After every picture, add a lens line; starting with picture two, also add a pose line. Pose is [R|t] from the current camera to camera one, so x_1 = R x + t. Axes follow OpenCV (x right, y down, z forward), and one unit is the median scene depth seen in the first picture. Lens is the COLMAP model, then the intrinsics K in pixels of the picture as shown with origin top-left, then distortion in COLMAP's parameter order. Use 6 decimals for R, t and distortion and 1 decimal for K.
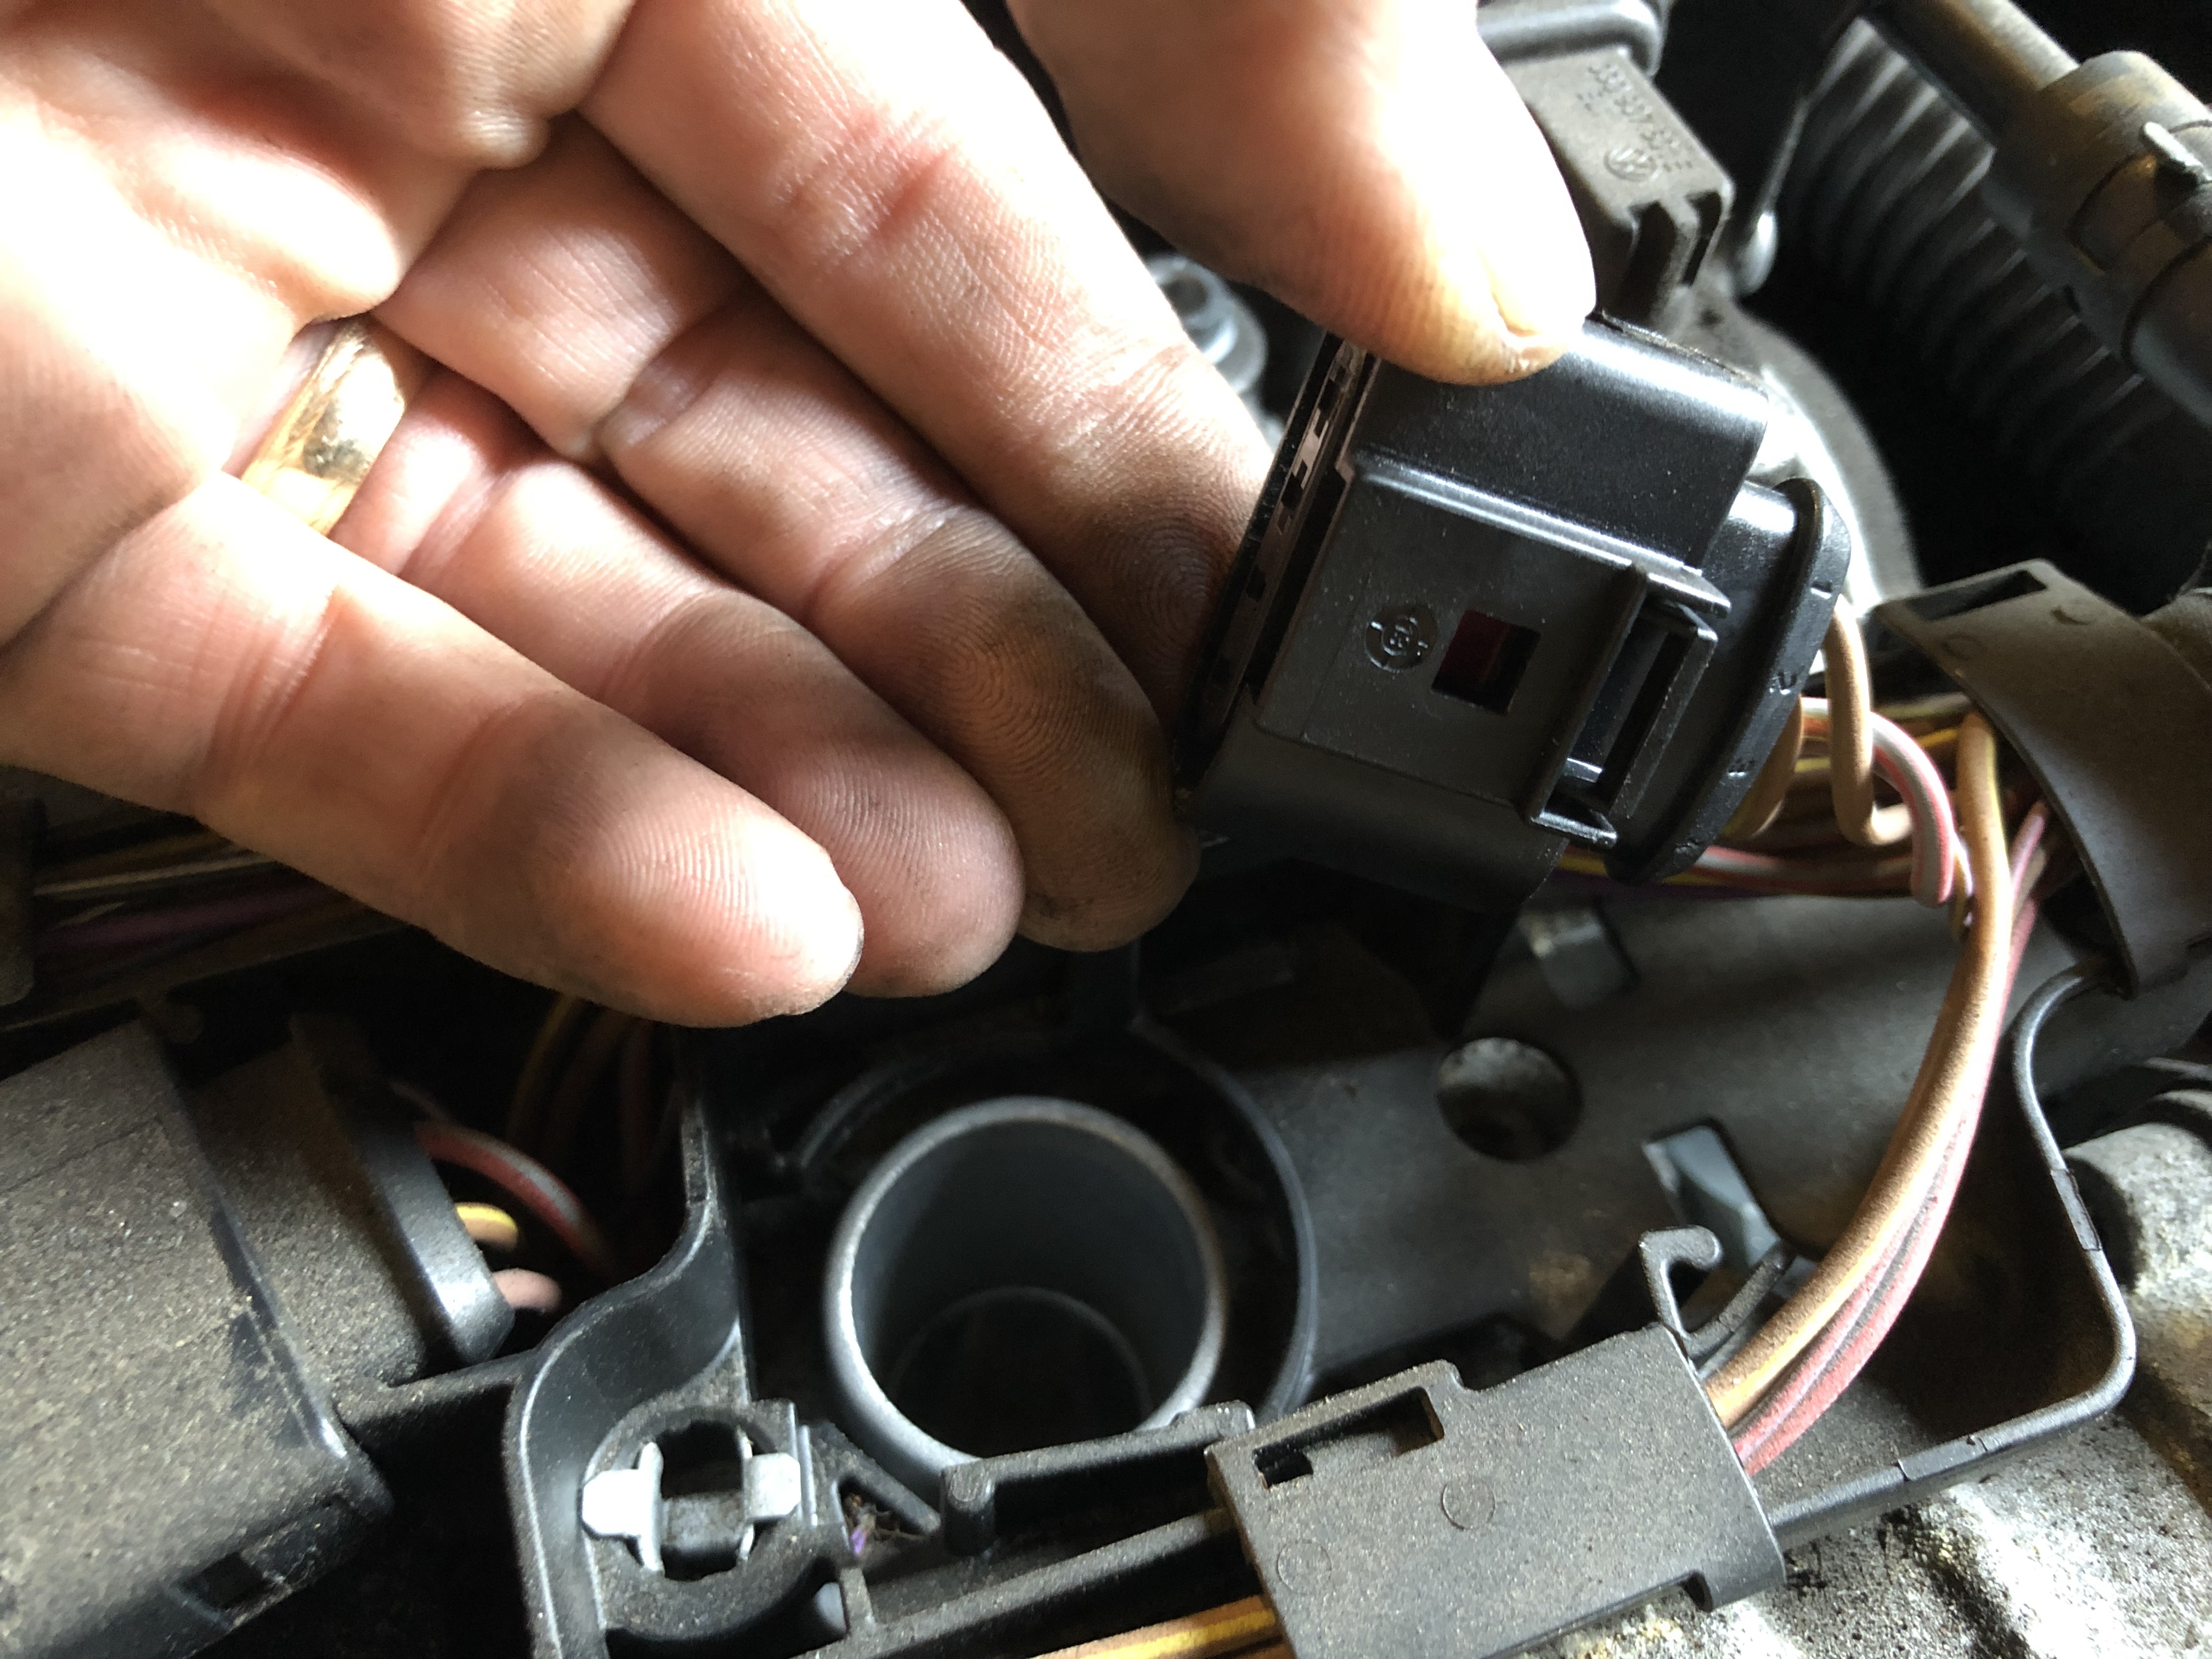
lens RADIAL K [[1913.2, 0, 1102.1], [0, 1913.2, 813.9], [0, 0, 1]] dist [0.036476, -0.066872]
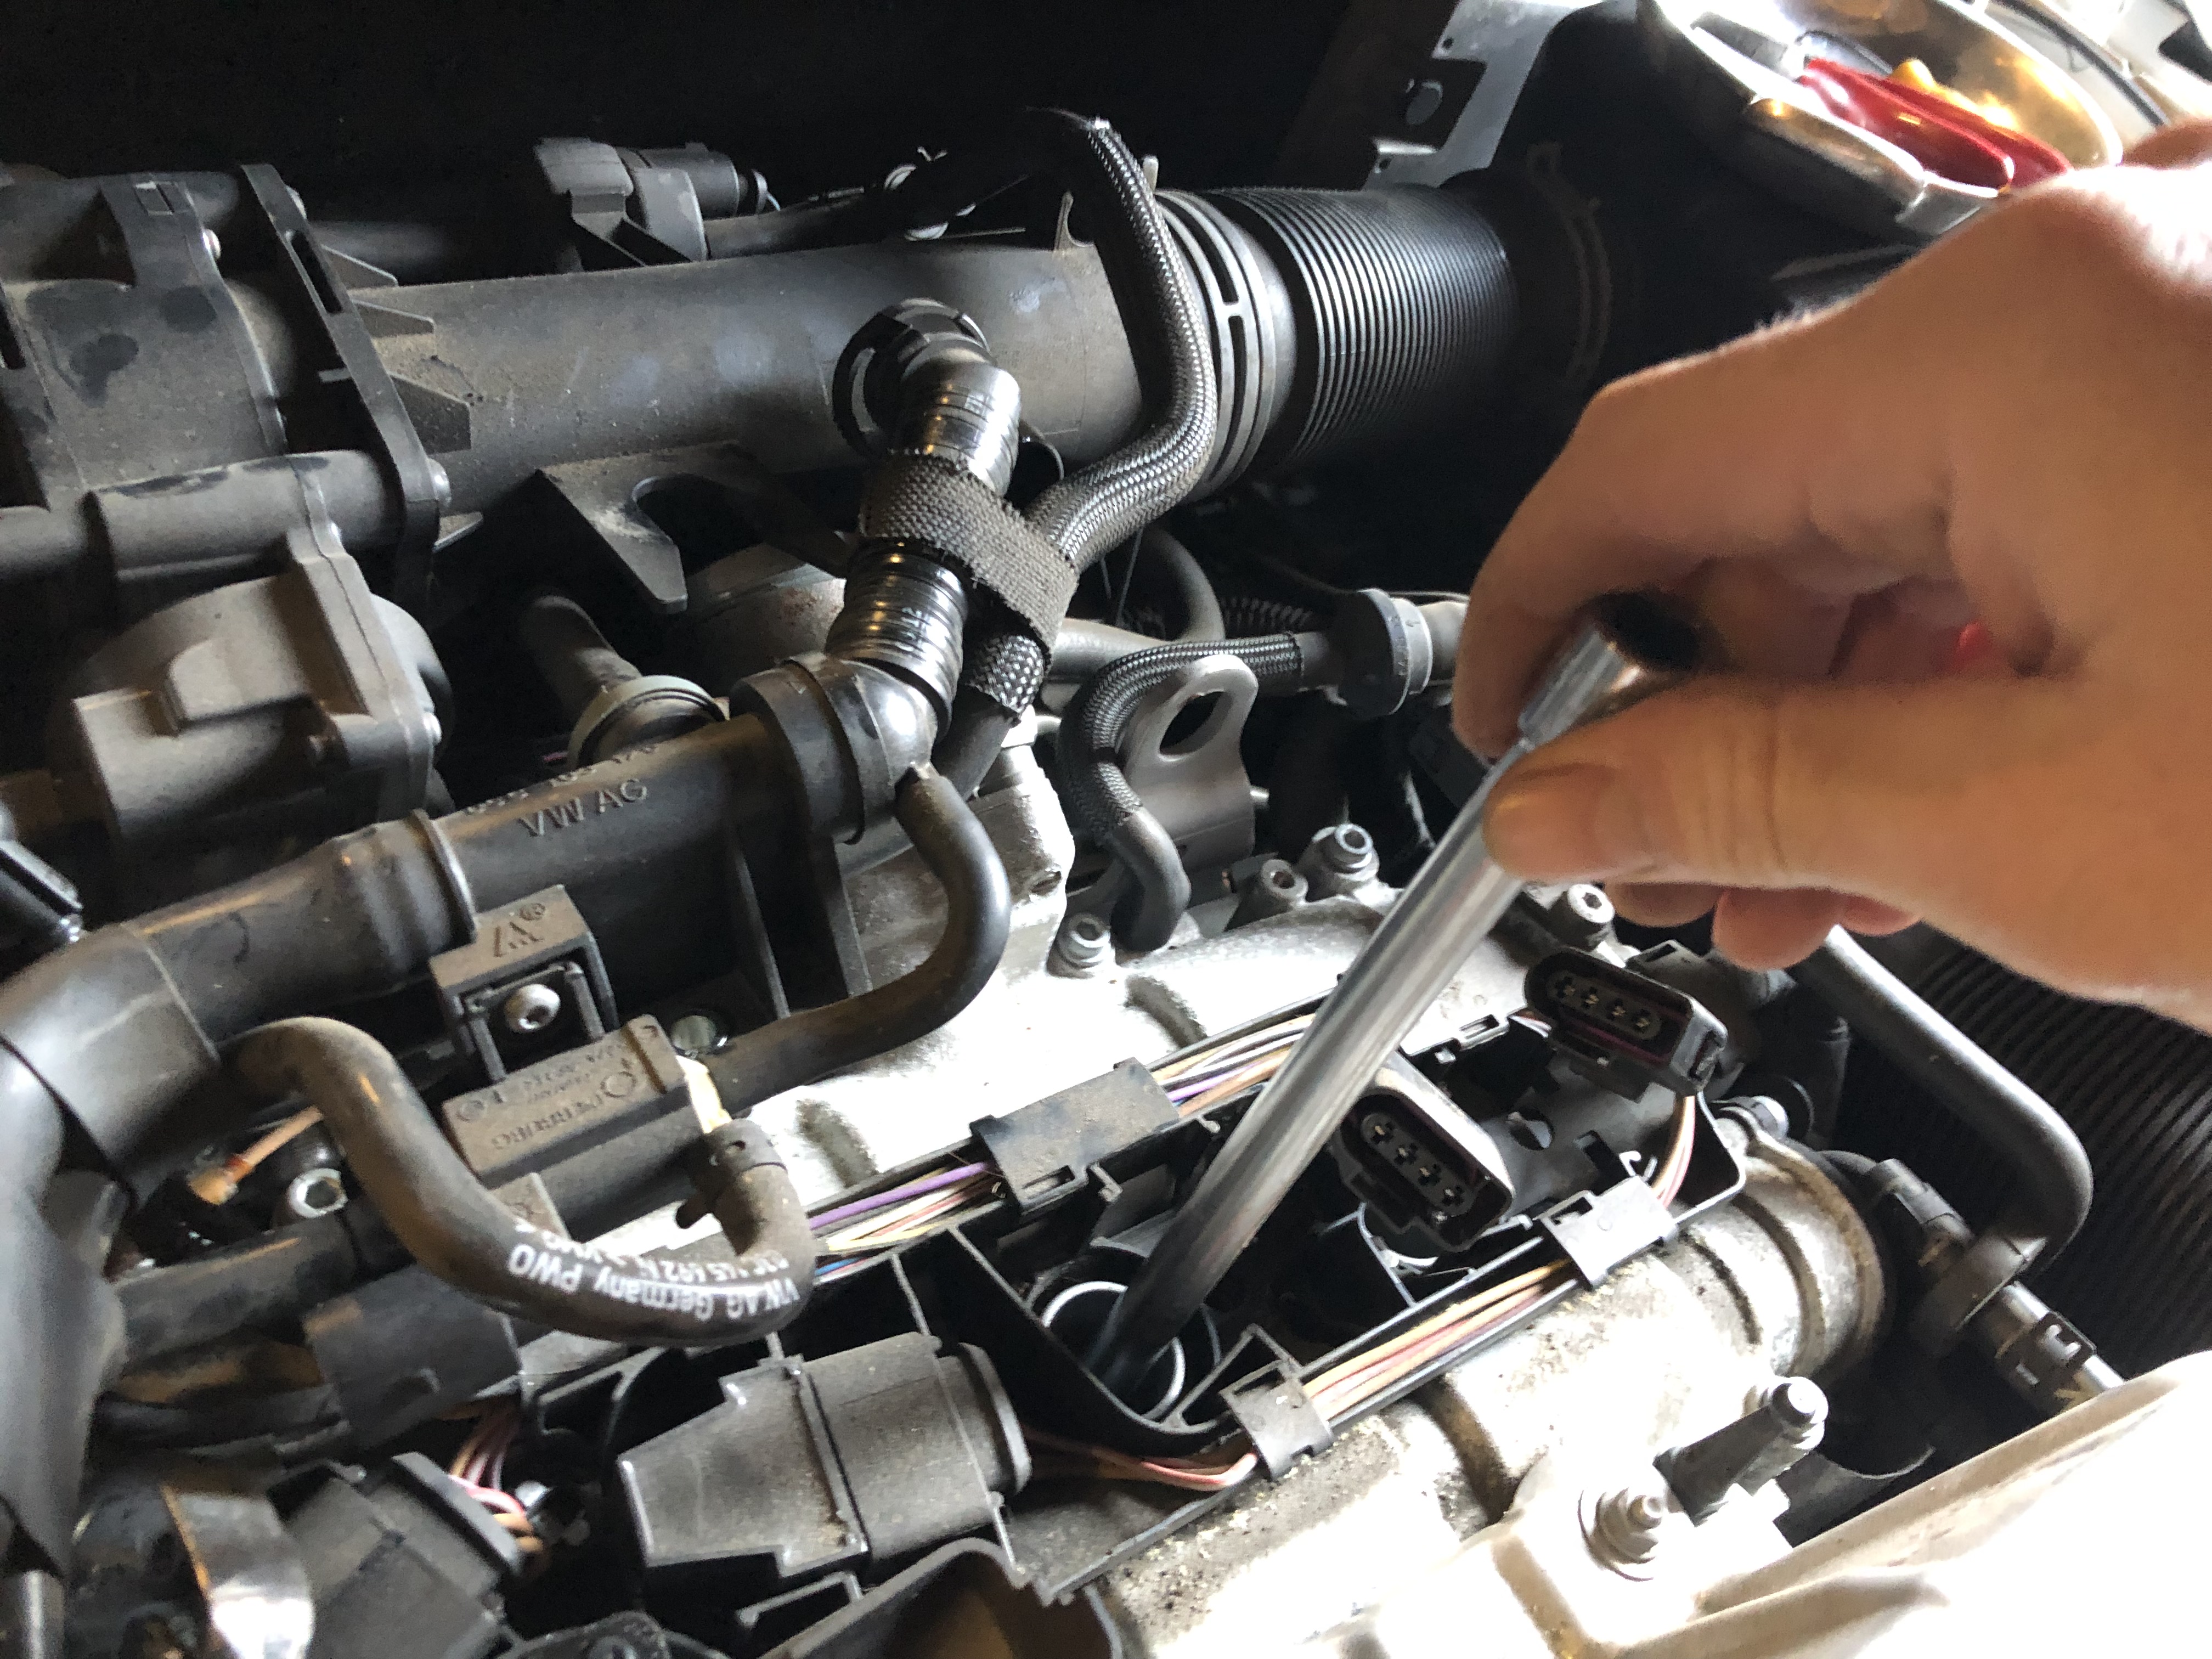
lens RADIAL K [[1841.3, 0, 1143.8], [0, 1841.3, 782.6], [0, 0, 1]] dist [0.025696, -0.046950]
pose [[0.938433, -0.017051, 0.345041, -1.599759], [0.062043, 0.990860, -0.119780, -0.092808], [-0.339845, 0.133813, 0.930913, -1.826919]]
